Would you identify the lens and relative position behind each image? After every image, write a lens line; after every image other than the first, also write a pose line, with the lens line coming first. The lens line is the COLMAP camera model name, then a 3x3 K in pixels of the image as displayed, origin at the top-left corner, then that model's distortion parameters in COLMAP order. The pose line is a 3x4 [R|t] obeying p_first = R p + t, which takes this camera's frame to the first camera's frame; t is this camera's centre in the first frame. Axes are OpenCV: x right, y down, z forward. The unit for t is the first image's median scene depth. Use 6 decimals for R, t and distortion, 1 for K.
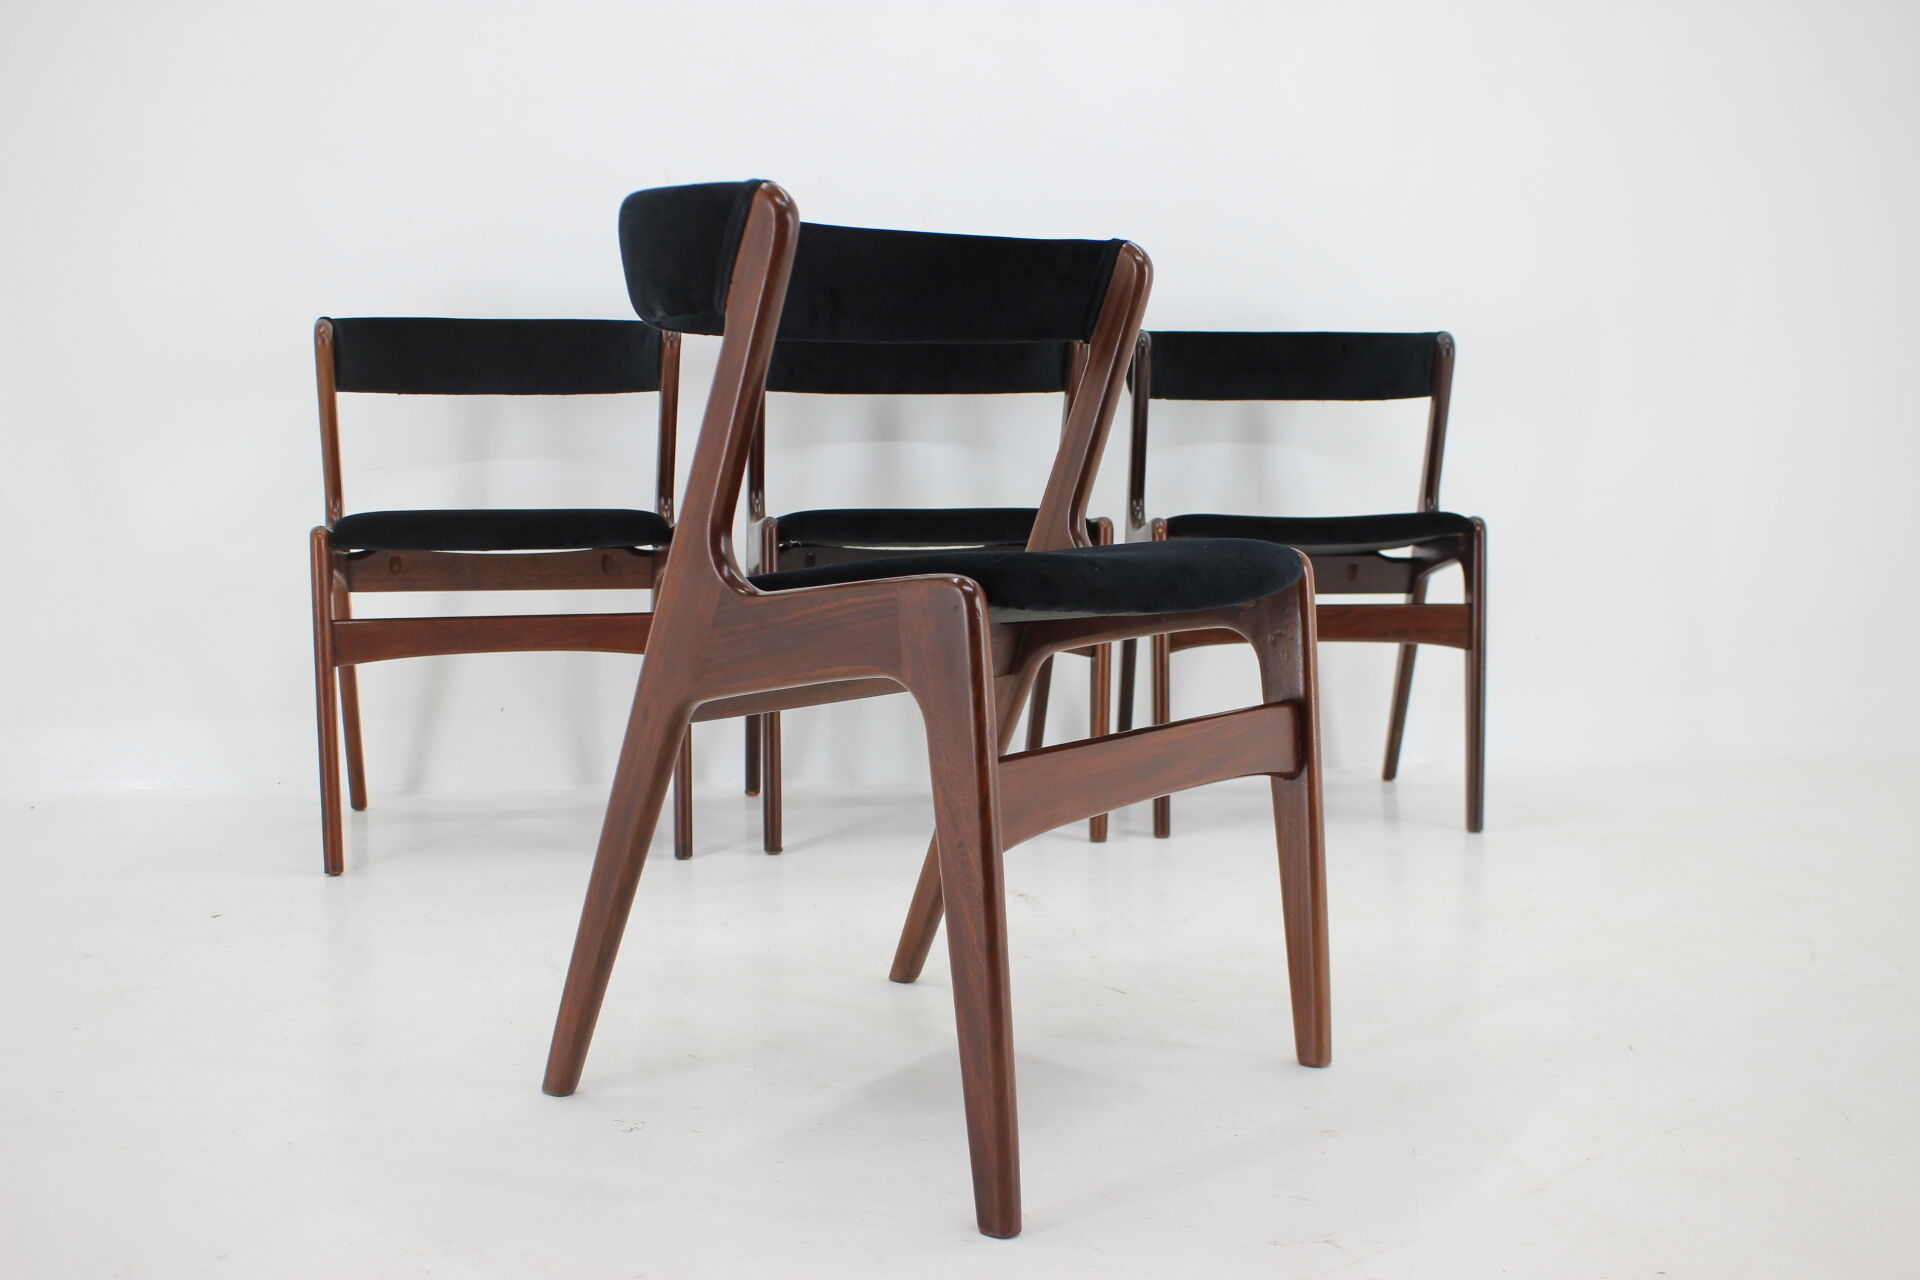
lens RADIAL K [[1915.2, 0, 960.0], [0, 1915.2, 640.0], [0, 0, 1]] dist [-0.105273, 0.072180]
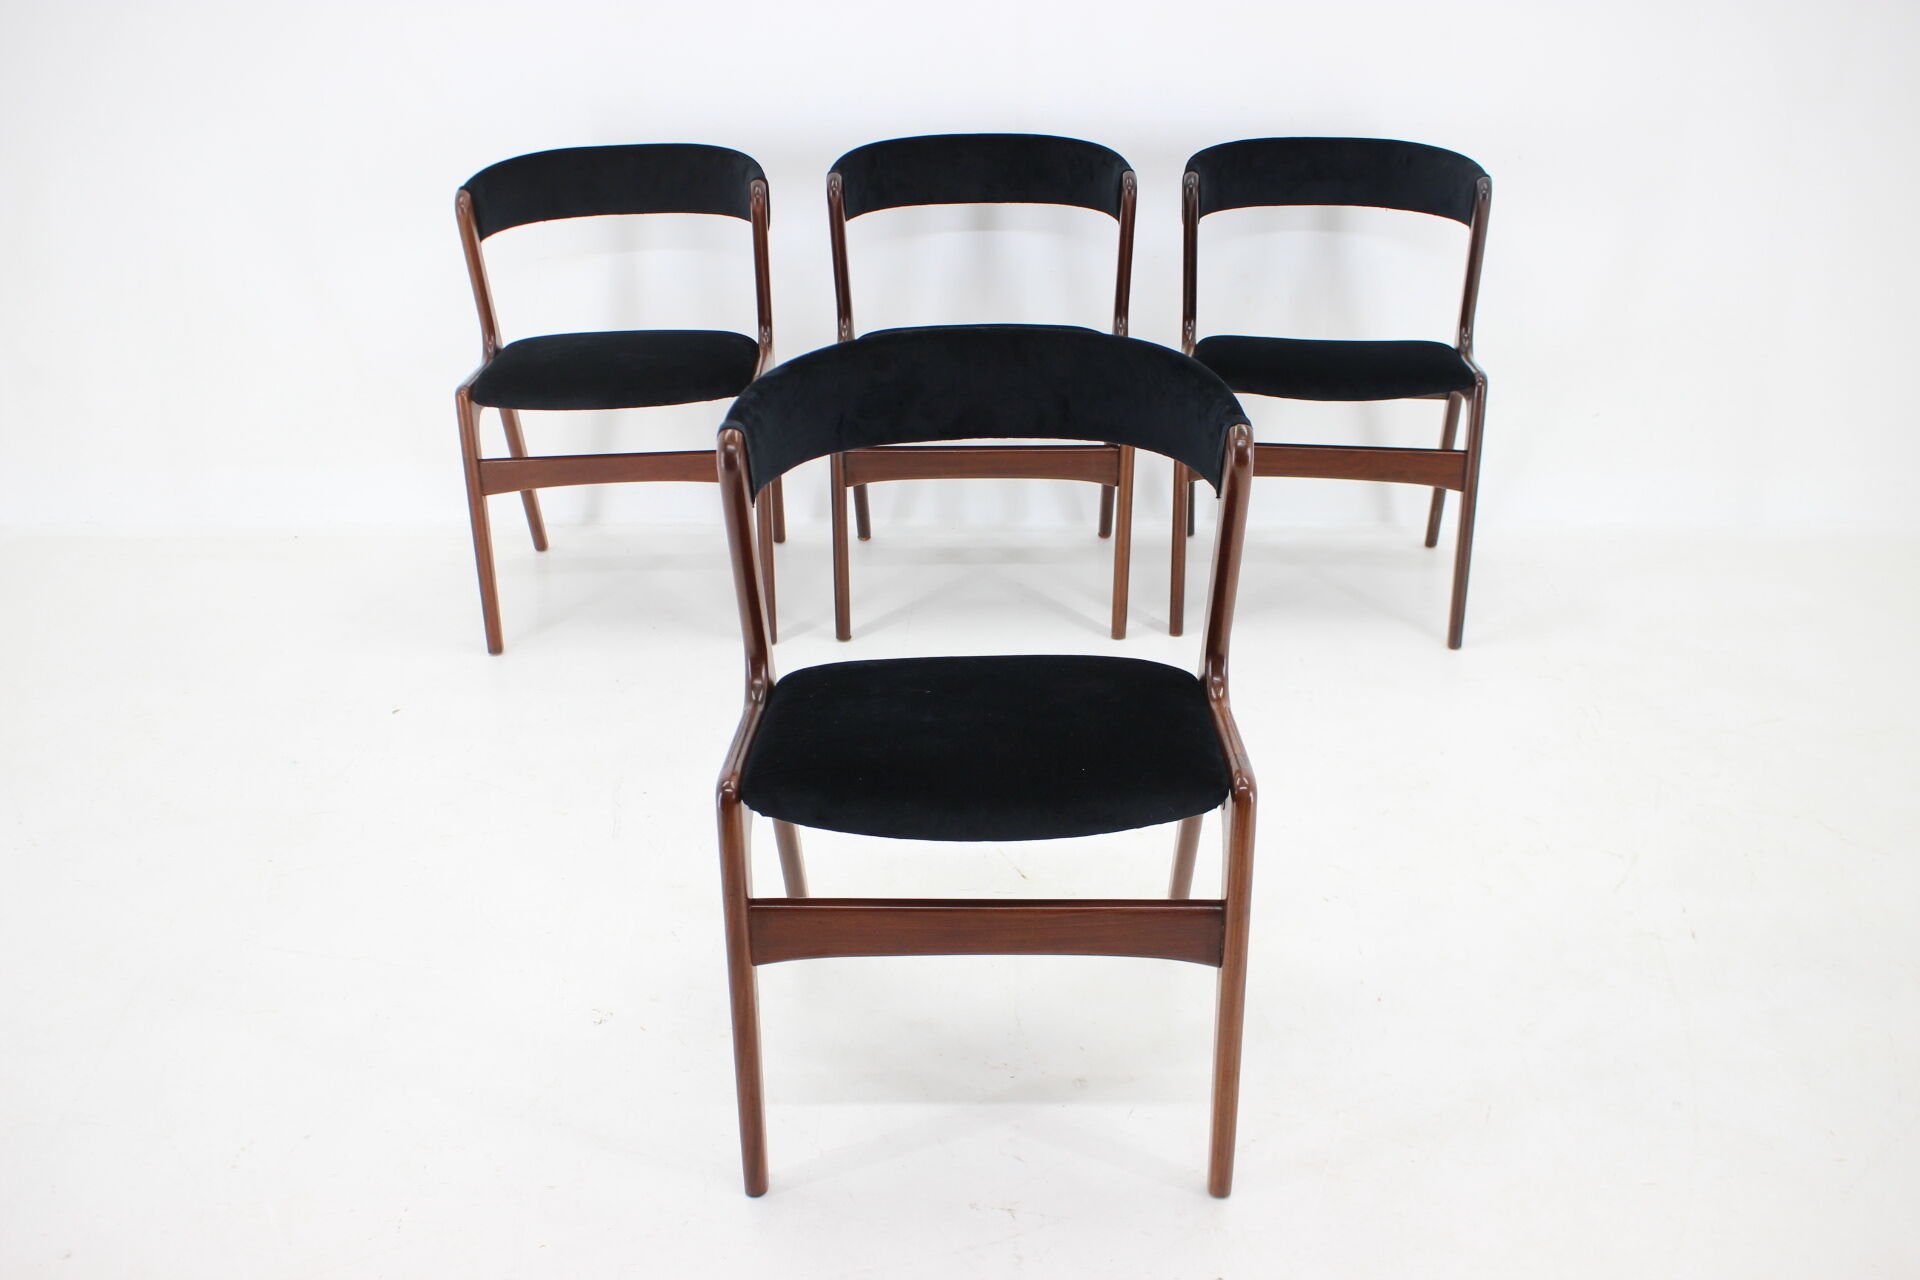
lens RADIAL K [[1835.2, 0, 960.0], [0, 1835.2, 640.0], [0, 0, 1]] dist [-0.100864, -0.002526]
pose [[0.980137, 0.068522, -0.186109, 0.177448], [-0.004083, 0.945188, 0.326501, -0.249004], [0.198281, -0.319256, 0.926693, -0.064400]]
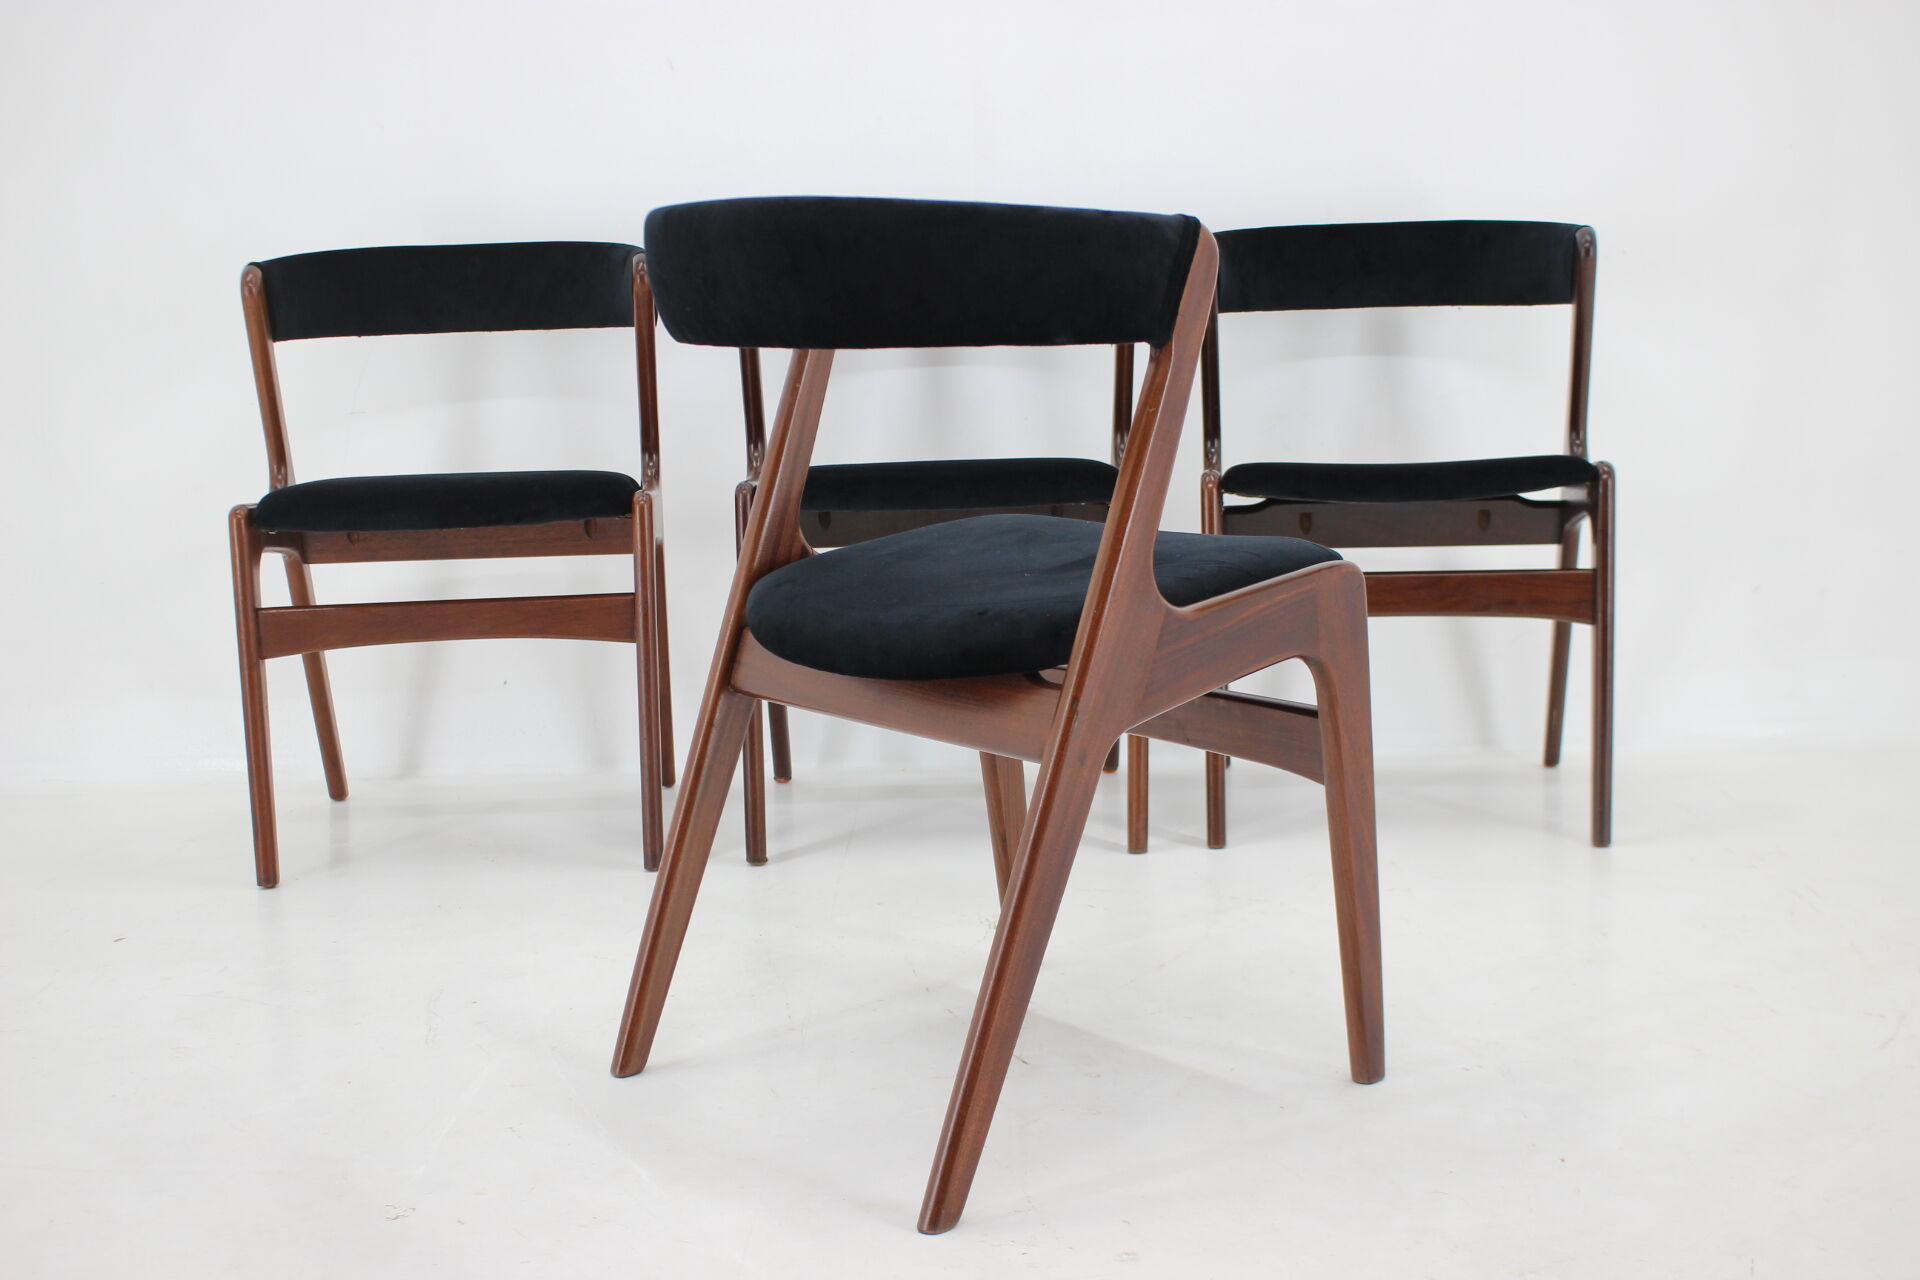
lens RADIAL K [[2369.8, 0, 960.0], [0, 2369.8, 640.0], [0, 0, 1]] dist [-0.064260, 0.011525]
pose [[0.985839, -0.001644, -0.167686, 0.162680], [0.012229, 0.997994, 0.062115, -0.052885], [0.167248, -0.063286, 0.983882, -0.043787]]
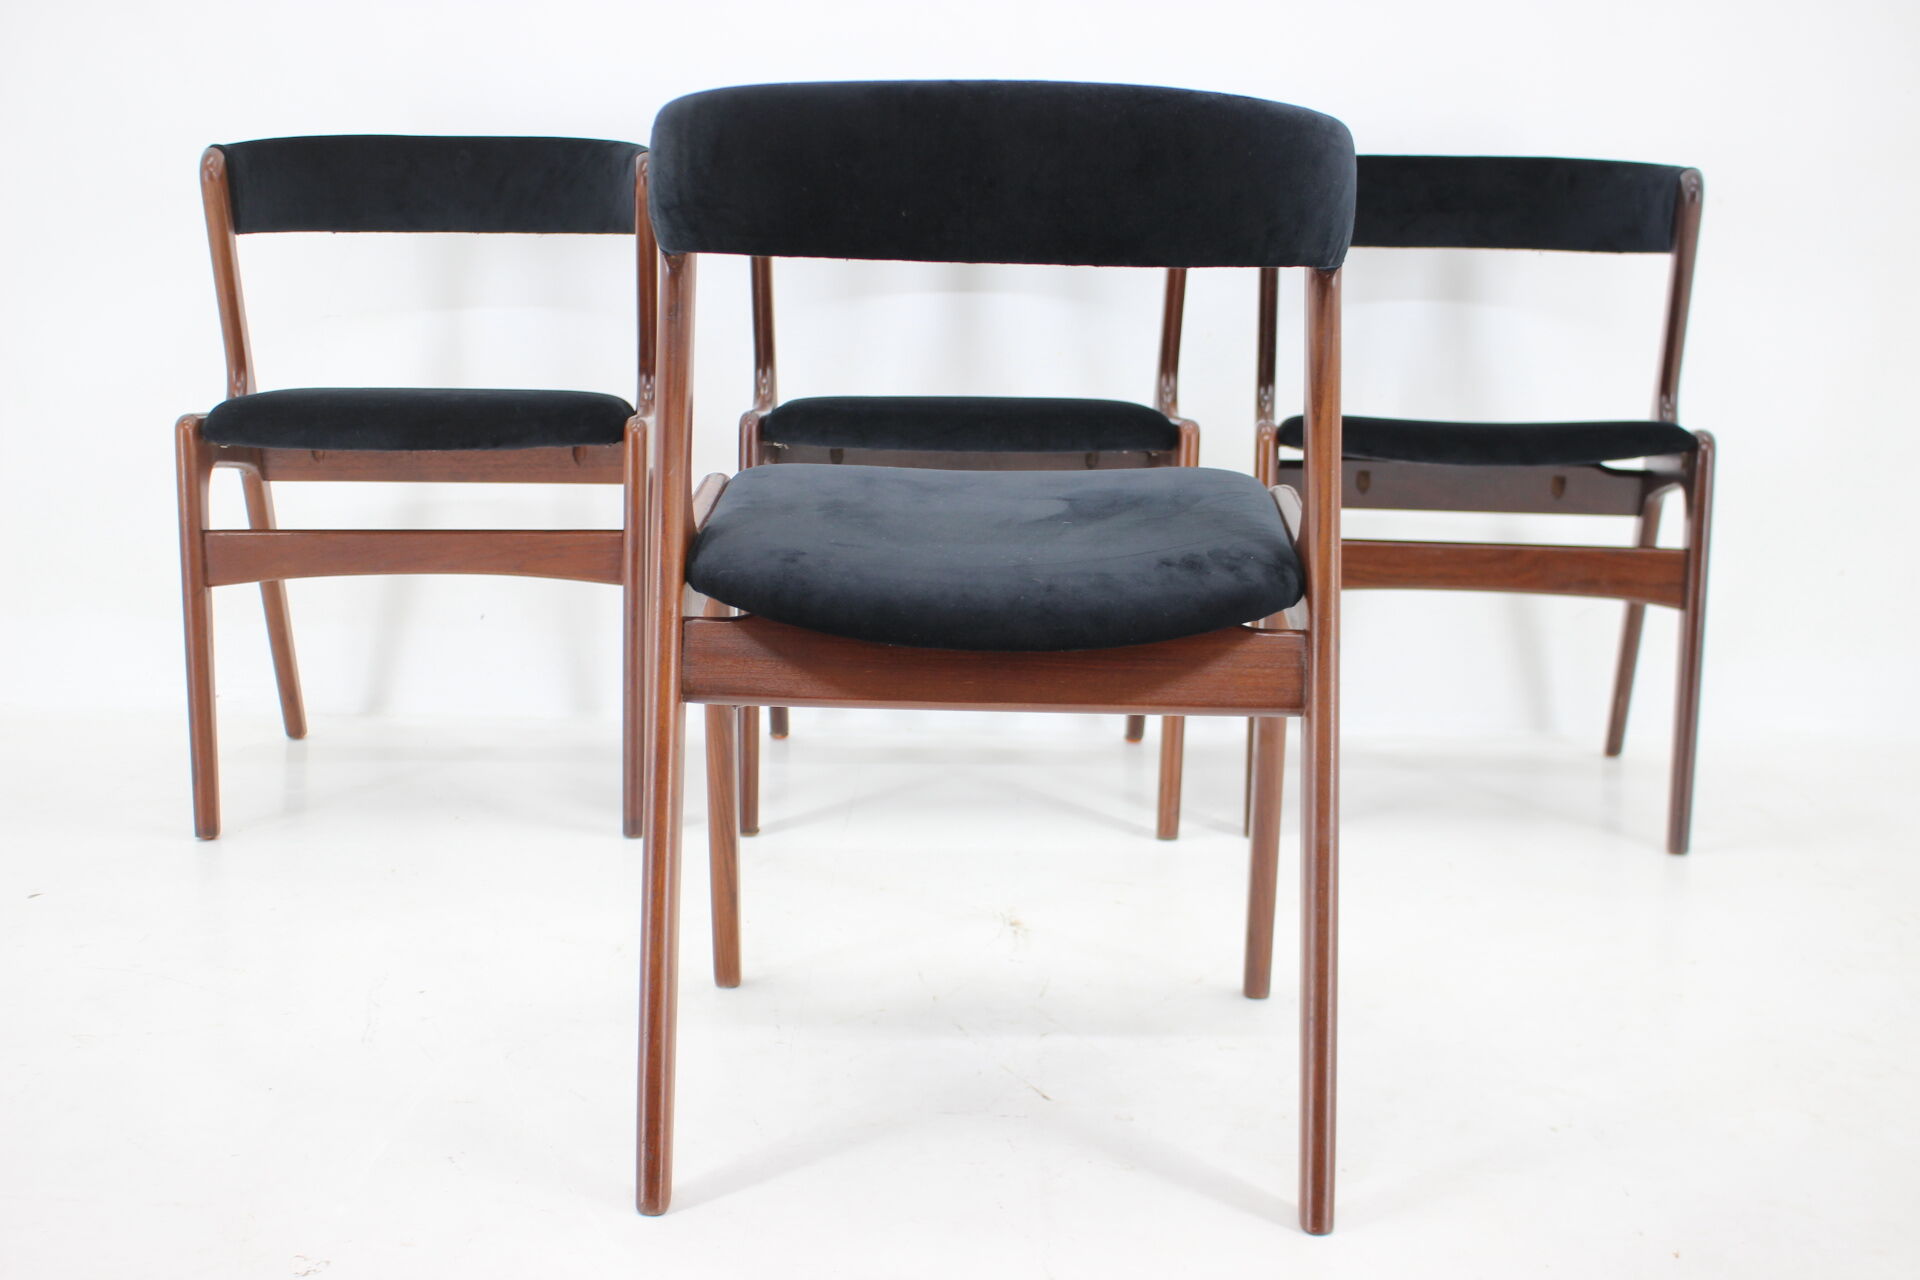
lens RADIAL K [[2328.9, 0, 960.0], [0, 2328.9, 640.0], [0, 0, 1]] dist [-0.070571, 0.035881]
pose [[0.985397, 0.045123, -0.164185, 0.133482], [-0.029883, 0.995110, 0.094140, -0.057690], [0.167631, -0.087859, 0.981927, 0.064890]]
